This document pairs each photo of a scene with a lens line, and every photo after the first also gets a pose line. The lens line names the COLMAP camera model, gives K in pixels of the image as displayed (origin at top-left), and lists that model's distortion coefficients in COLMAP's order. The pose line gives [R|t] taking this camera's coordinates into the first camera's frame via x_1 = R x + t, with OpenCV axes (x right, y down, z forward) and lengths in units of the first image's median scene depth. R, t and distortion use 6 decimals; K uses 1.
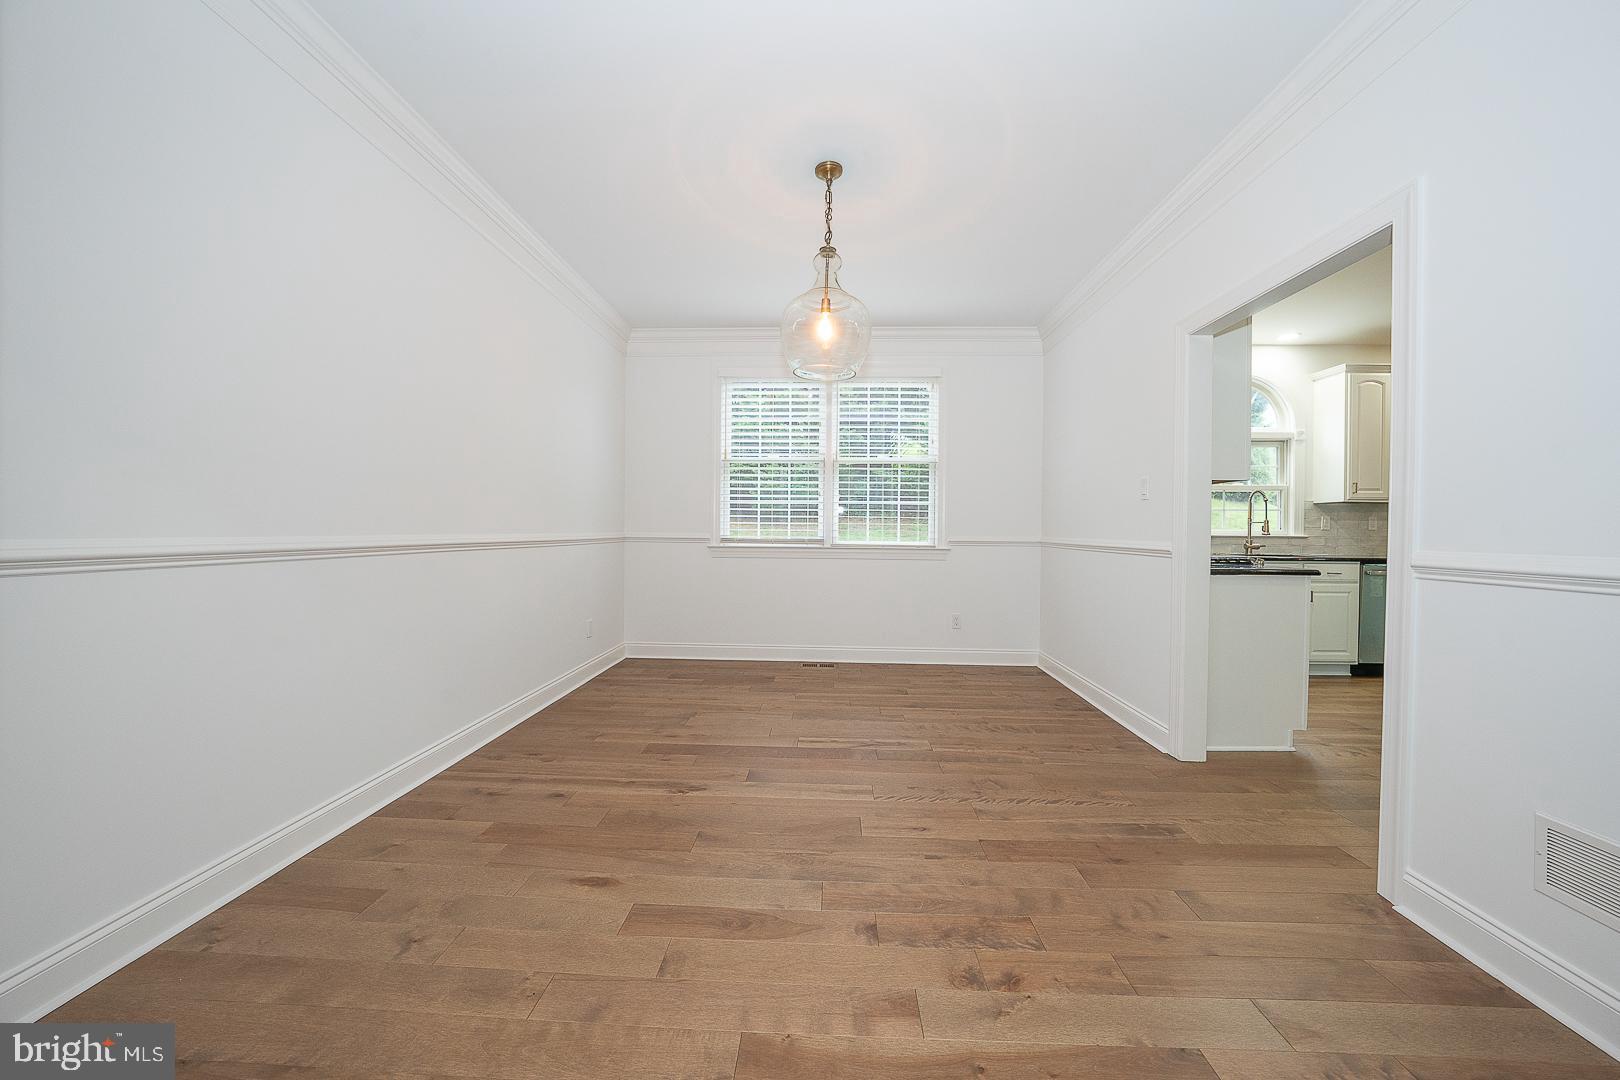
lens RADIAL K [[563.9, 0, 804.2], [0, 563.9, 536.9], [0, 0, 1]] dist [-0.013413, 0.000386]
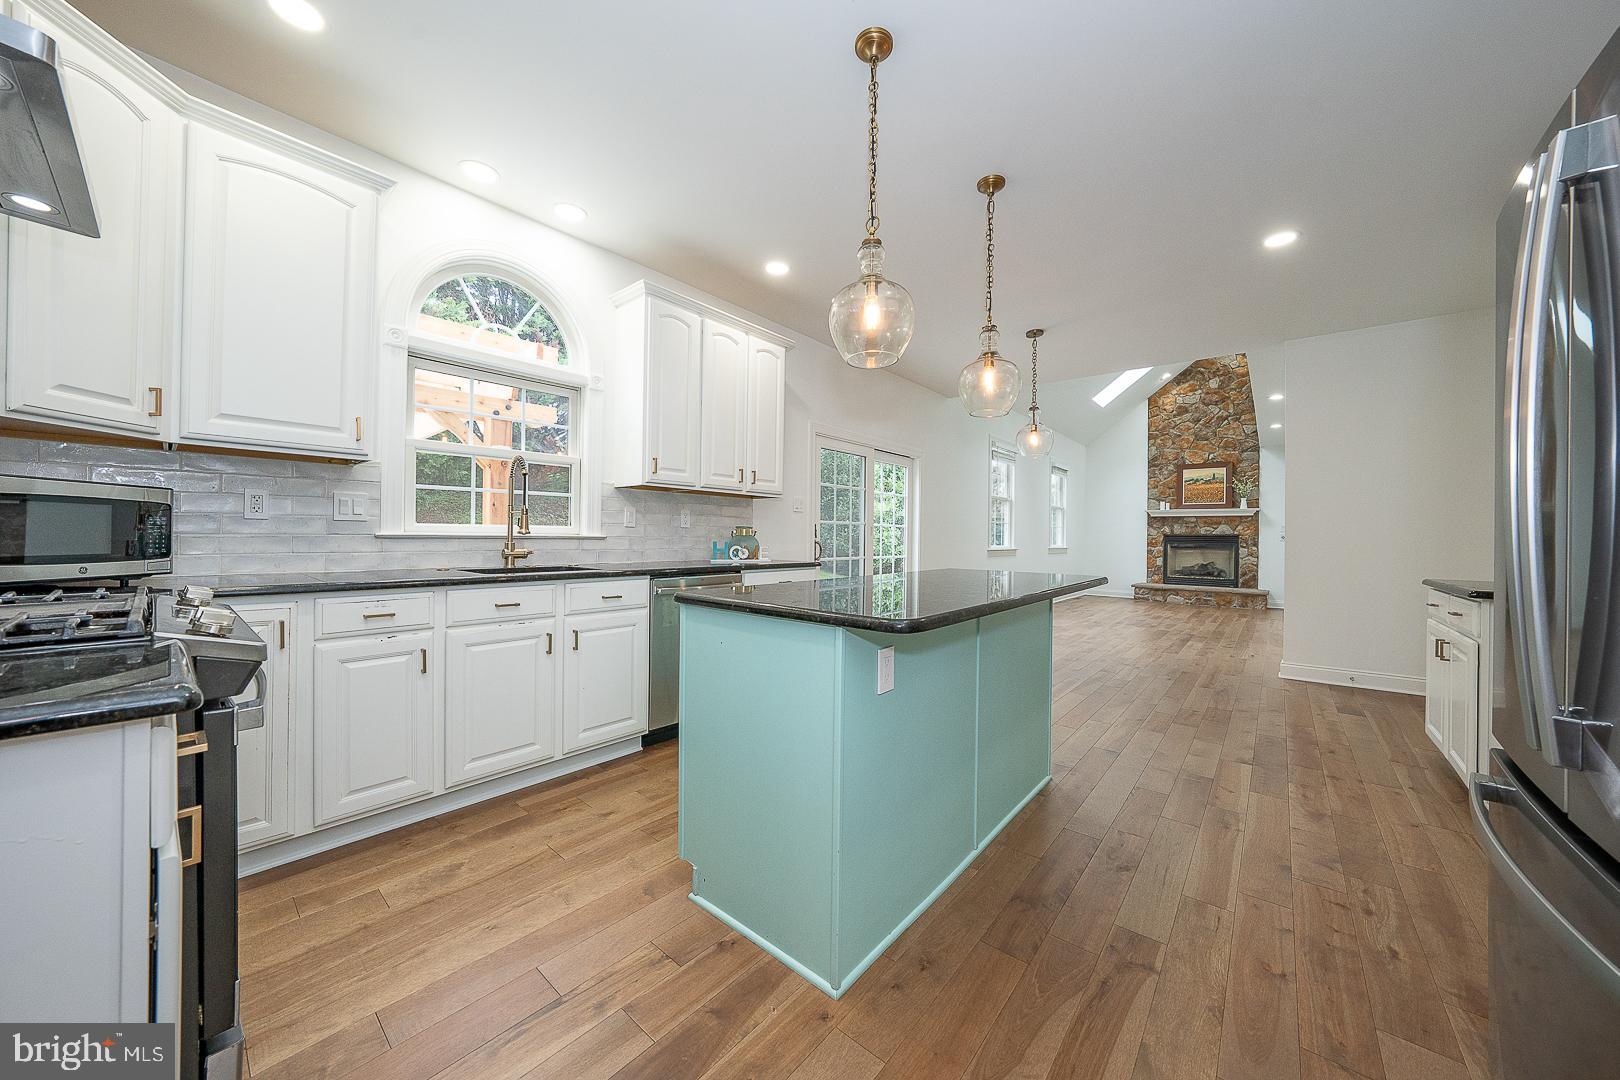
lens RADIAL K [[563.9, 0, 817.0], [0, 563.9, 532.7], [0, 0, 1]] dist [-0.013413, 0.000386]
pose [[0.600133, 0.004455, 0.799888, 0.522864], [0.003547, 0.999960, -0.008231, 0.001279], [-0.799892, 0.007777, 0.600093, 0.399326]]
